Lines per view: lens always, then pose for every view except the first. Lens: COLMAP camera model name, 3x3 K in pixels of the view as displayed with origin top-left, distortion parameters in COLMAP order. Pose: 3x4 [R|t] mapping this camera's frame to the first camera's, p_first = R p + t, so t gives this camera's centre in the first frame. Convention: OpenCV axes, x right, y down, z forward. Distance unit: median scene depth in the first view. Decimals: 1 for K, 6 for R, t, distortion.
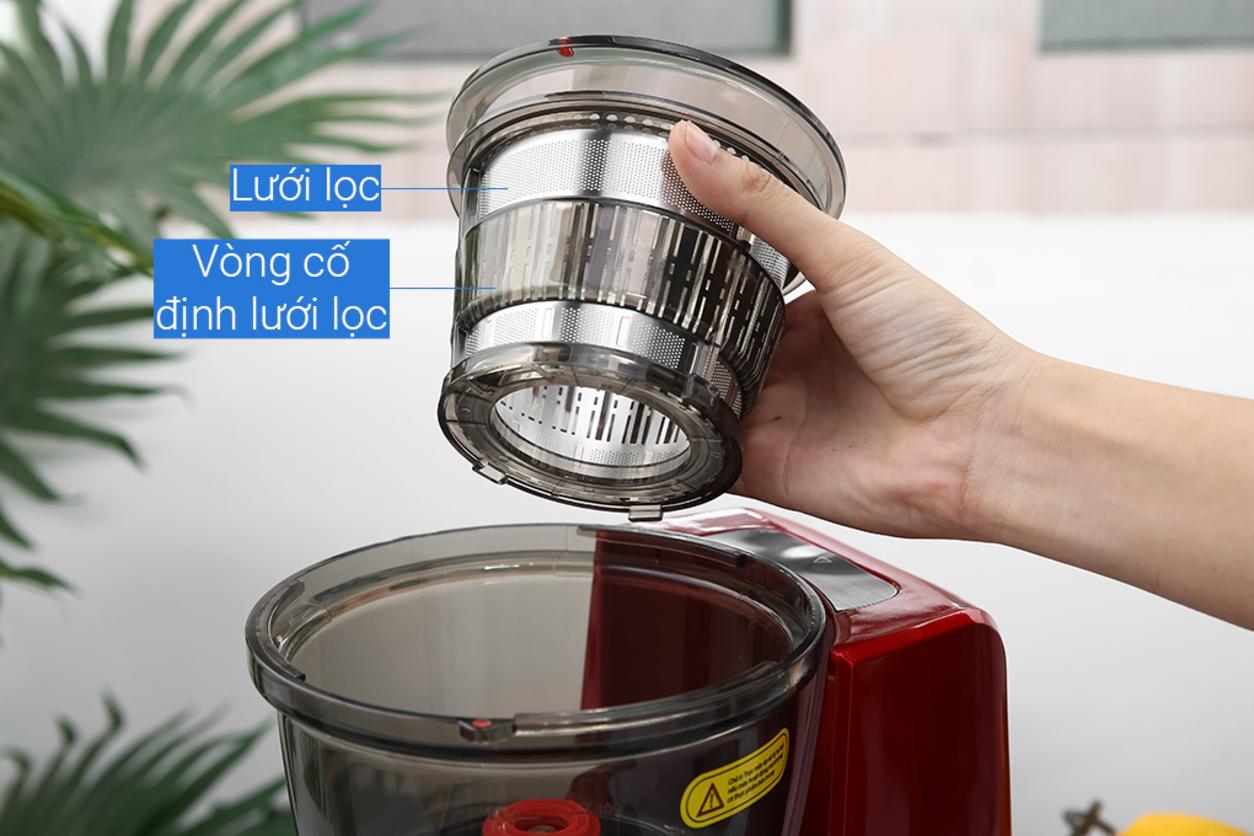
lens RADIAL K [[2358.7, 0, 627.0], [0, 2358.7, 418.0], [0, 0, 1]] dist [-0.043845, 1.384172]
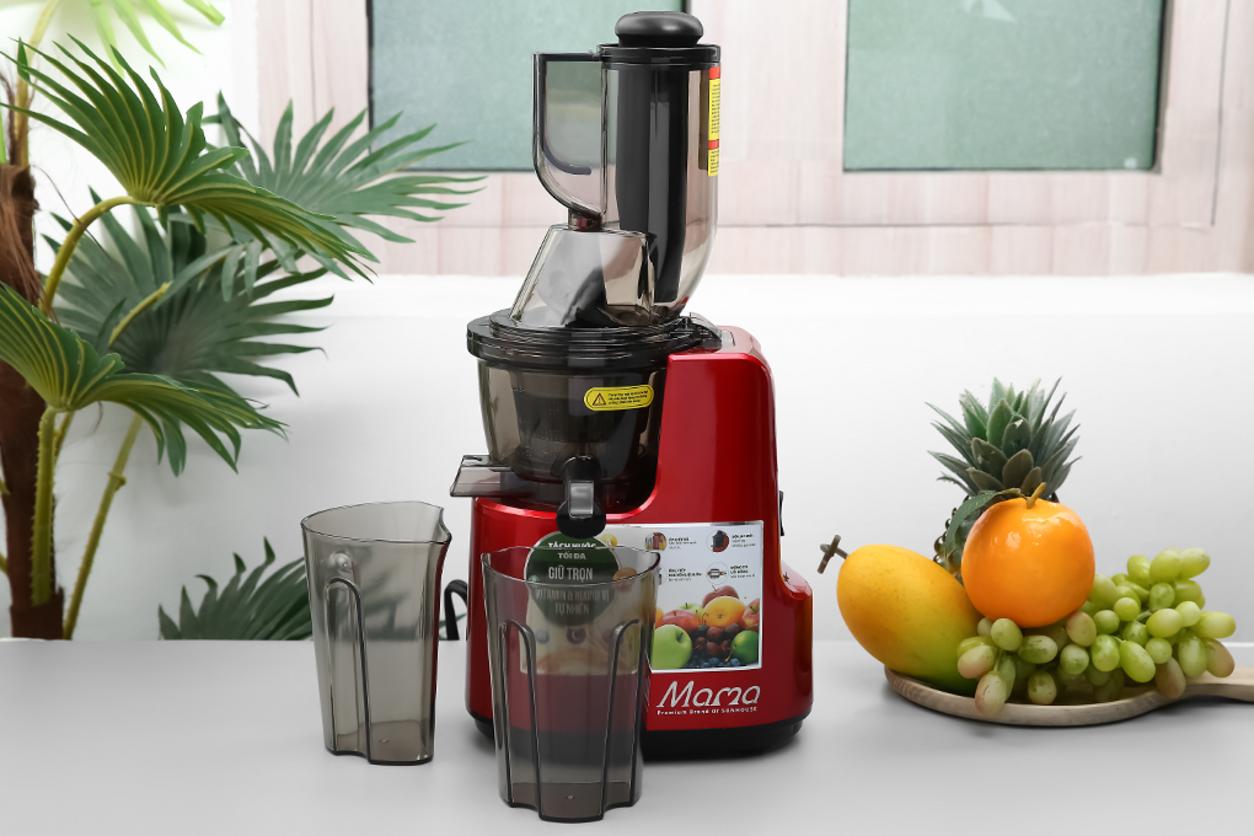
lens RADIAL K [[2335.5, 0, 601.1], [0, 2335.5, 424.0], [0, 0, 1]] dist [0.188251, -0.153423]
pose [[0.999456, 0.013915, 0.029906, -0.044082], [-0.011701, 0.997266, -0.072959, 0.186912], [-0.030839, 0.072569, 0.996886, -0.786078]]
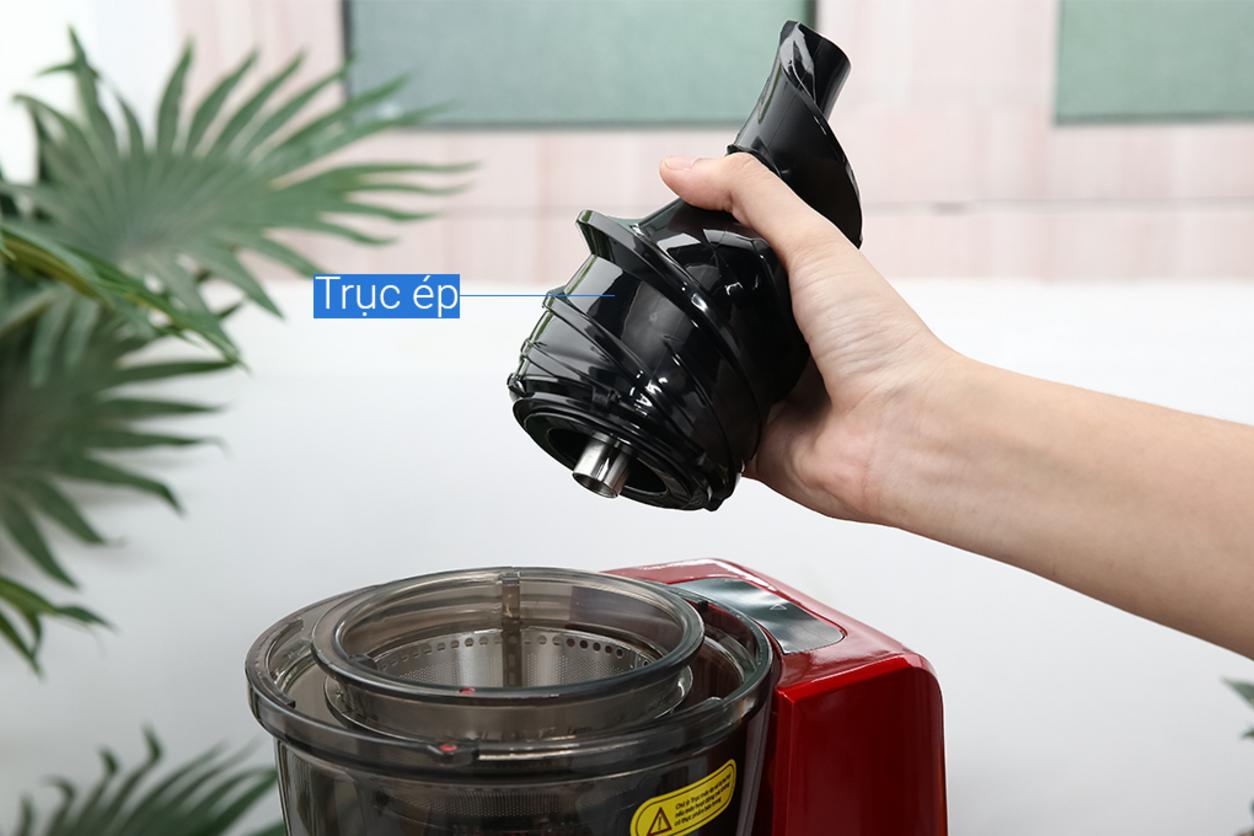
lens RADIAL K [[2335.5, 0, 601.1], [0, 2335.5, 424.0], [0, 0, 1]] dist [0.188251, -0.153423]
pose [[0.999120, 0.012478, -0.040033, 0.028758], [-0.013247, 0.999732, -0.019000, -0.002008], [0.039785, 0.019514, 0.999018, -0.059546]]
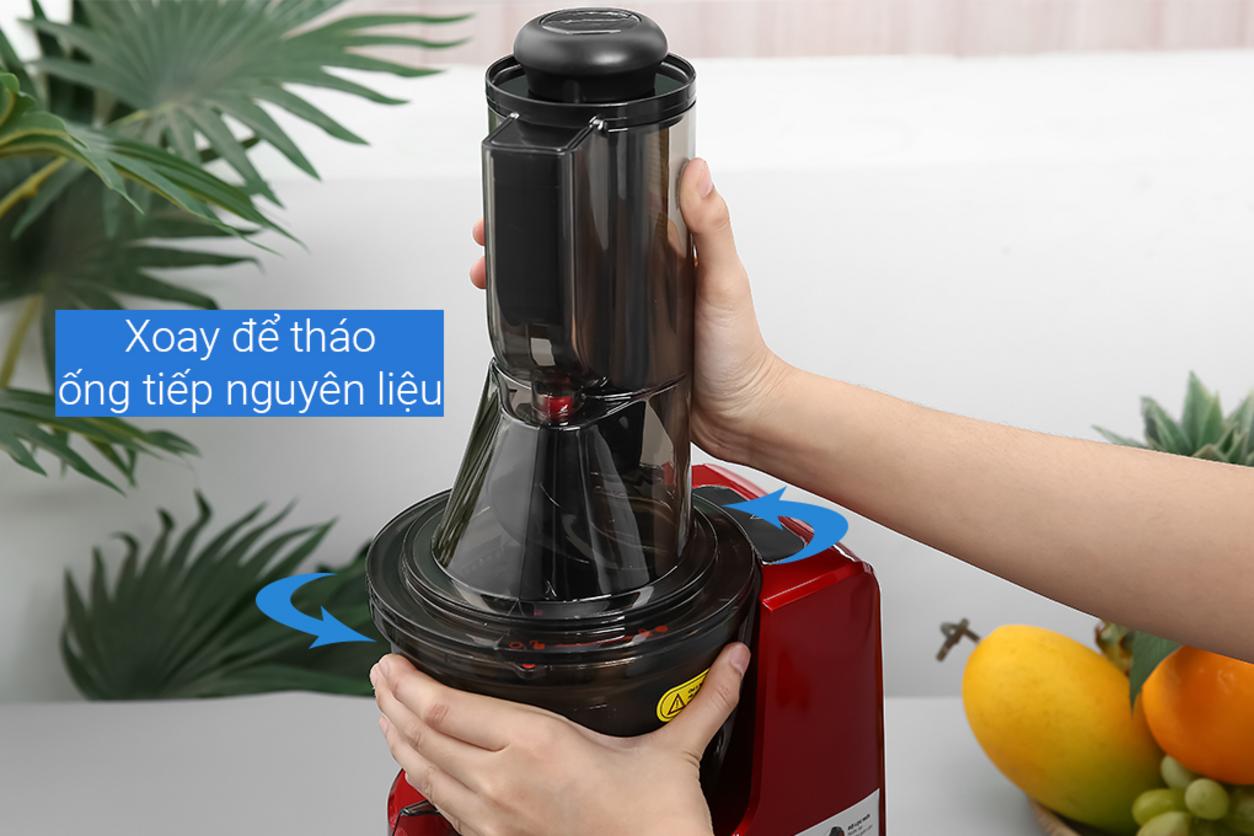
lens RADIAL K [[2358.7, 0, 627.0], [0, 2358.7, 418.0], [0, 0, 1]] dist [-0.043845, 1.384172]
pose [[0.999944, -0.003279, 0.010106, -0.006775], [0.001513, 0.985441, 0.170014, -0.162036], [-0.010517, -0.169989, 0.985390, -0.275860]]
